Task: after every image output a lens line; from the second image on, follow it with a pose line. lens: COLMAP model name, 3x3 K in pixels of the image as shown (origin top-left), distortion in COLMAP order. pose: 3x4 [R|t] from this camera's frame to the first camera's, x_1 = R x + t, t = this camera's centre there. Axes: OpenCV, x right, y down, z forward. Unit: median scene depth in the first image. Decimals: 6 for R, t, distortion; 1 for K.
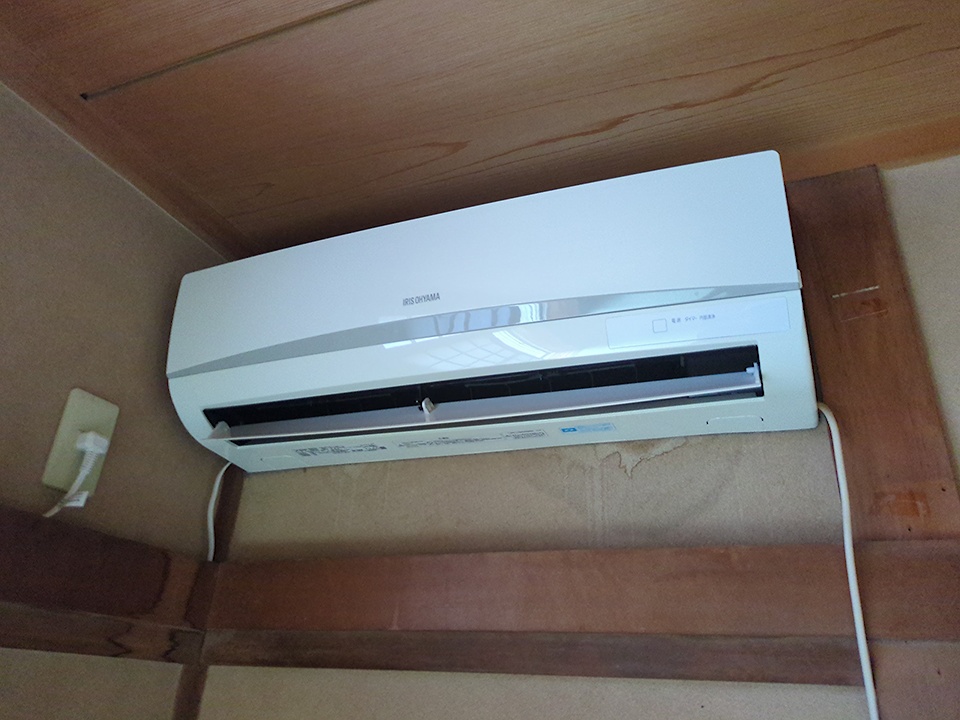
lens RADIAL K [[718.7, 0, 474.7], [0, 718.7, 359.0], [0, 0, 1]] dist [0.028129, -0.012282]
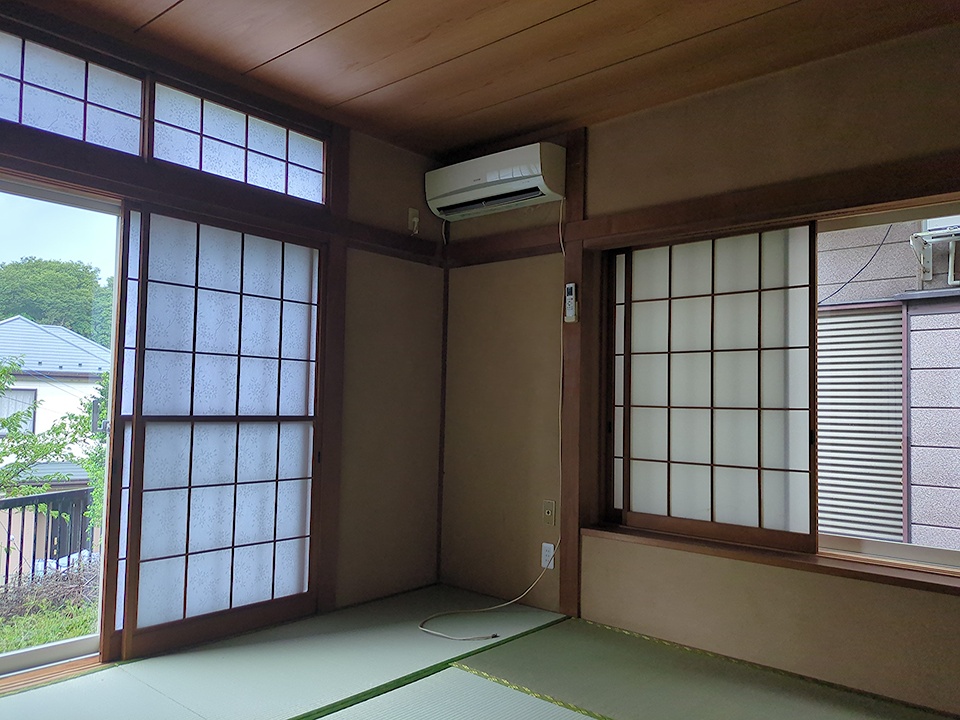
lens RADIAL K [[728.0, 0, 481.2], [0, 728.0, 375.9], [0, 0, 1]] dist [0.151574, -0.211131]
pose [[0.943932, -0.035160, -0.328263, 1.272406], [0.159928, 0.918557, 0.361492, -0.551242], [0.288818, -0.393722, 0.872678, -3.124389]]
